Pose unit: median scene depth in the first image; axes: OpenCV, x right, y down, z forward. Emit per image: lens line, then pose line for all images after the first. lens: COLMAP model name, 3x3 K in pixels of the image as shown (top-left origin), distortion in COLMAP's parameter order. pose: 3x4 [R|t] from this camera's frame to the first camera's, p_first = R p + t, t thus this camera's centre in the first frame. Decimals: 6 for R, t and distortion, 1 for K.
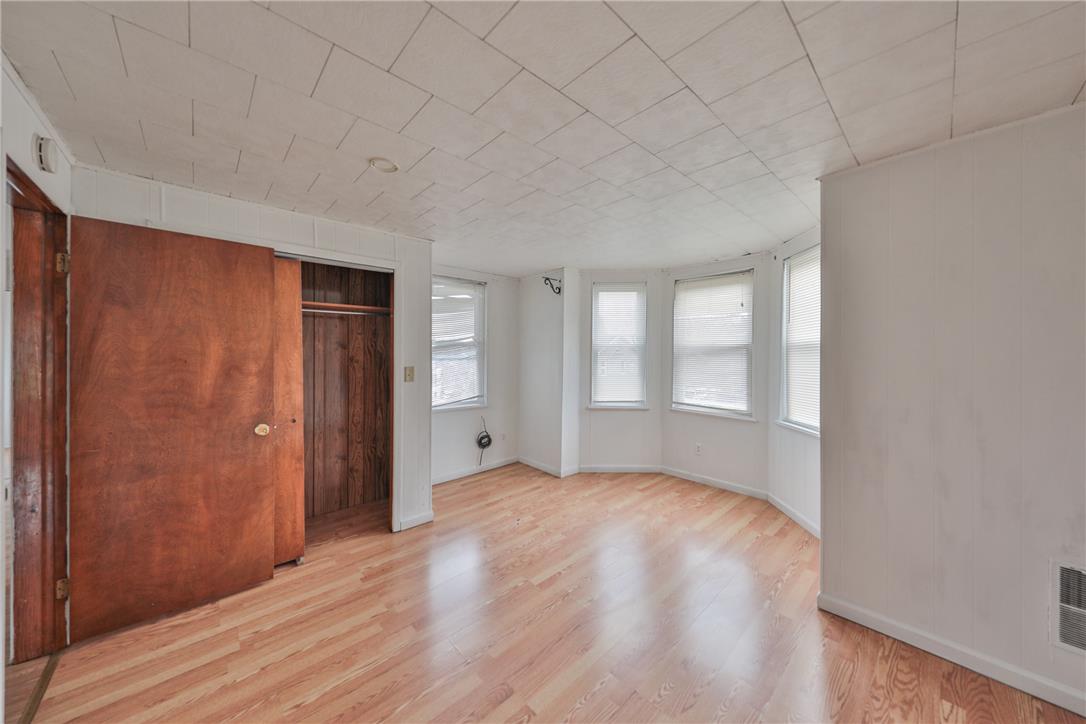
lens RADIAL K [[321.6, 0, 544.8], [0, 321.6, 359.5], [0, 0, 1]] dist [-0.000756, 0.000030]
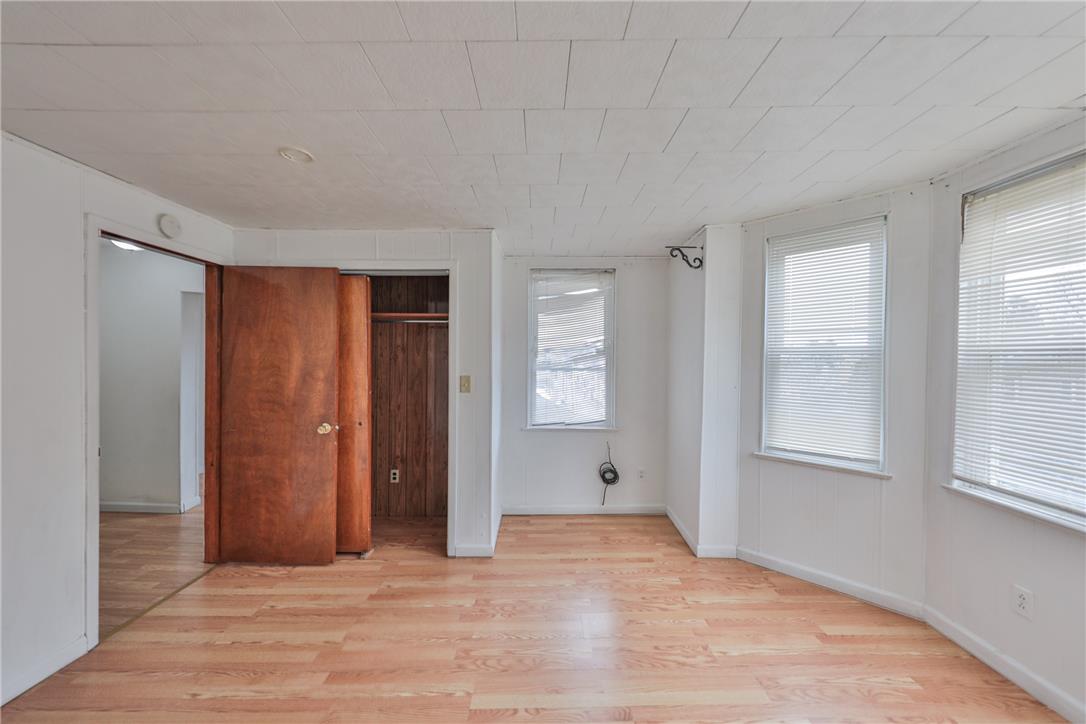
lens RADIAL K [[369.6, 0, 541.9], [0, 369.6, 366.3], [0, 0, 1]] dist [0.016864, -0.005491]
pose [[0.775166, 0.009874, -0.631681, 0.407522], [-0.012092, 0.999927, 0.000793, -0.009082], [0.631642, 0.007023, 0.775228, 0.348425]]
